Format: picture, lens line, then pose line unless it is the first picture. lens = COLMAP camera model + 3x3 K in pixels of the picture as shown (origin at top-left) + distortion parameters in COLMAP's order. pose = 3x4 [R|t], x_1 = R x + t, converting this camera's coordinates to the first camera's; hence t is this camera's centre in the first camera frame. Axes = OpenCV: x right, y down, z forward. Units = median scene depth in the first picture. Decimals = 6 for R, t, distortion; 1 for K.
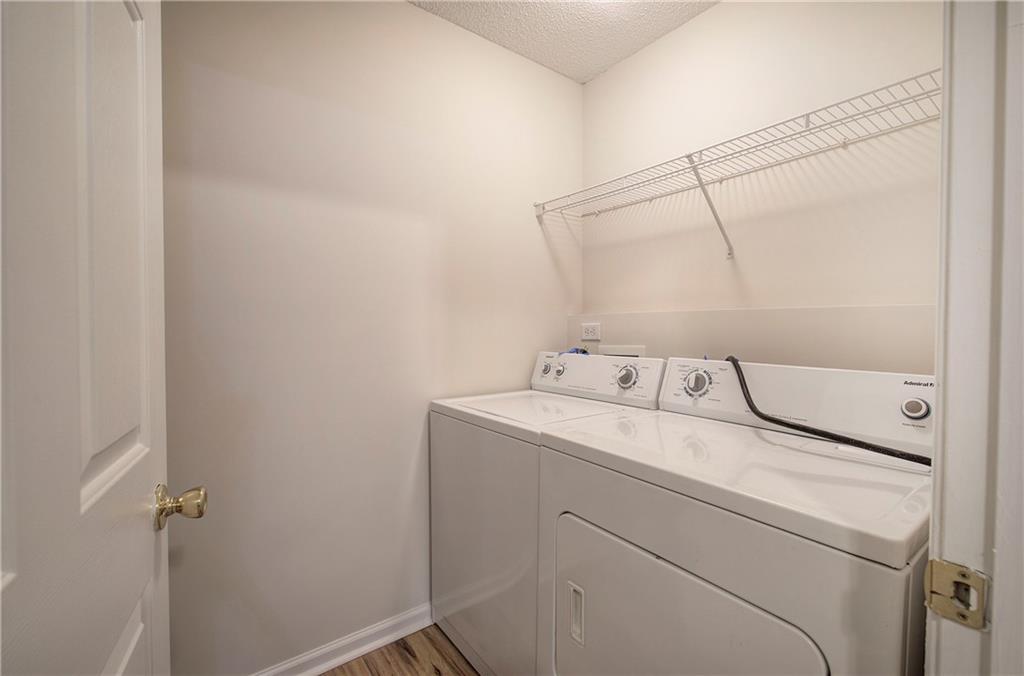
lens RADIAL K [[432.7, 0, 508.3], [0, 432.7, 335.8], [0, 0, 1]] dist [-0.001549, -0.000118]
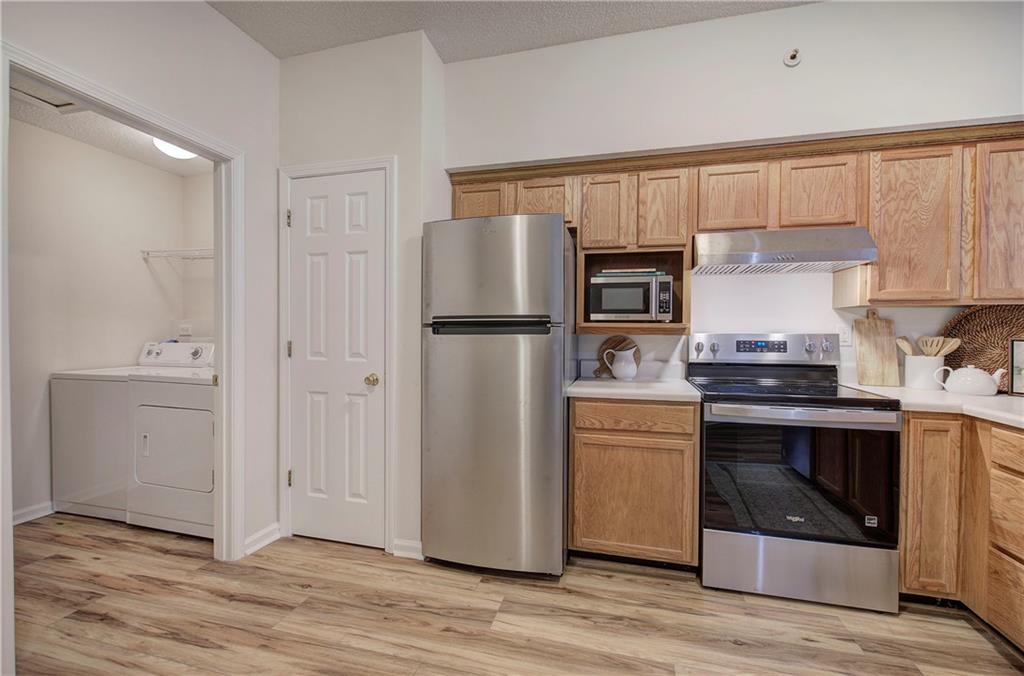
lens RADIAL K [[432.7, 0, 508.3], [0, 432.7, 335.8], [0, 0, 1]] dist [-0.001549, -0.000118]
pose [[0.782102, -0.005635, 0.623125, 0.133680], [0.009825, 0.999946, -0.003288, 0.032317], [-0.623073, 0.008694, 0.782115, -1.174295]]
